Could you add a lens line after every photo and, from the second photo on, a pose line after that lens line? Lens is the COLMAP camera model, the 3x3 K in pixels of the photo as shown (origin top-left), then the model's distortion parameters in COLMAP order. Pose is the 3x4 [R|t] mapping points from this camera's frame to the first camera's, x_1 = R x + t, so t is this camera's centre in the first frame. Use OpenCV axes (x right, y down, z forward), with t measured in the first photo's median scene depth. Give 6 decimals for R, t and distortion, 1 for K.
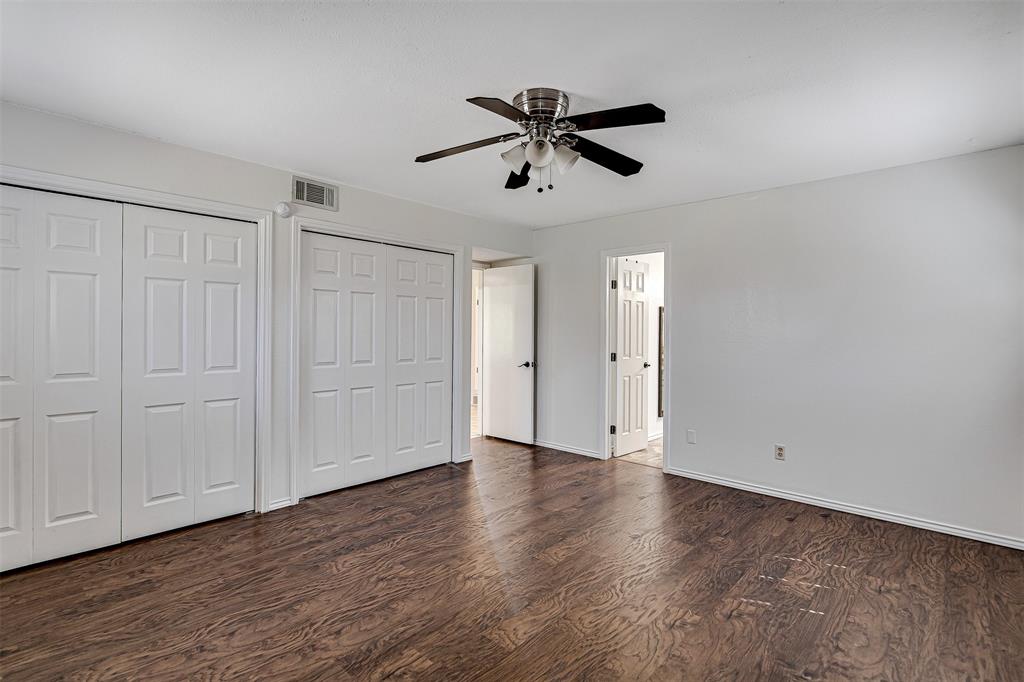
lens RADIAL K [[472.8, 0, 512.9], [0, 472.8, 332.7], [0, 0, 1]] dist [-0.008700, -0.000072]
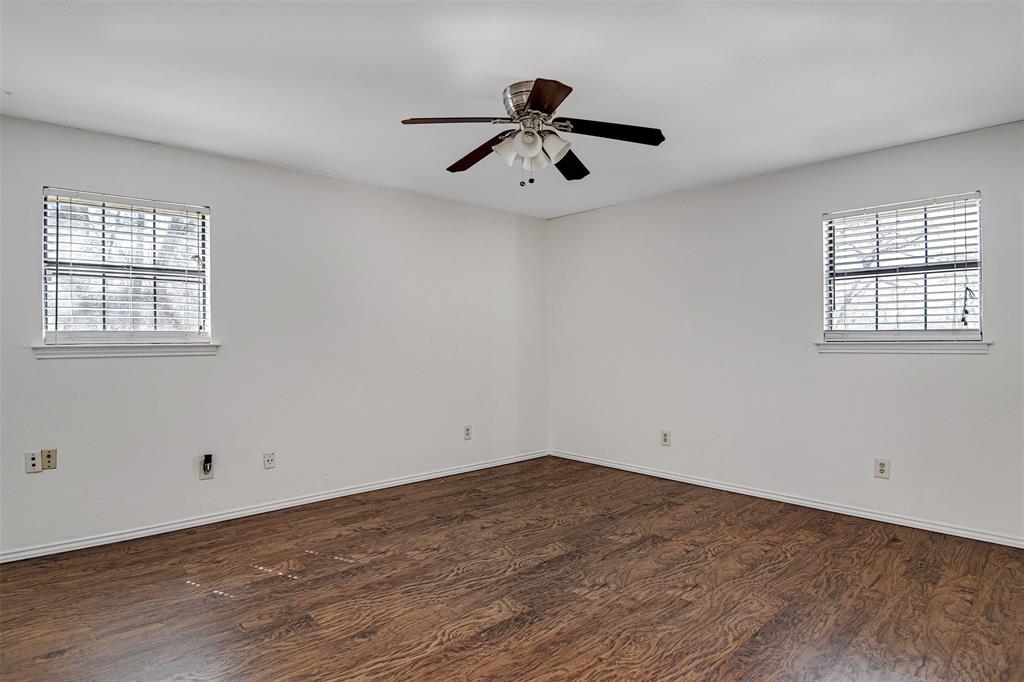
lens RADIAL K [[472.8, 0, 512.9], [0, 472.8, 332.7], [0, 0, 1]] dist [-0.008700, -0.000072]
pose [[-0.995474, -0.006498, 0.094815, 0.000434], [-0.006980, 0.999964, -0.004748, 0.021121], [-0.094781, -0.005388, -0.995484, 2.069964]]
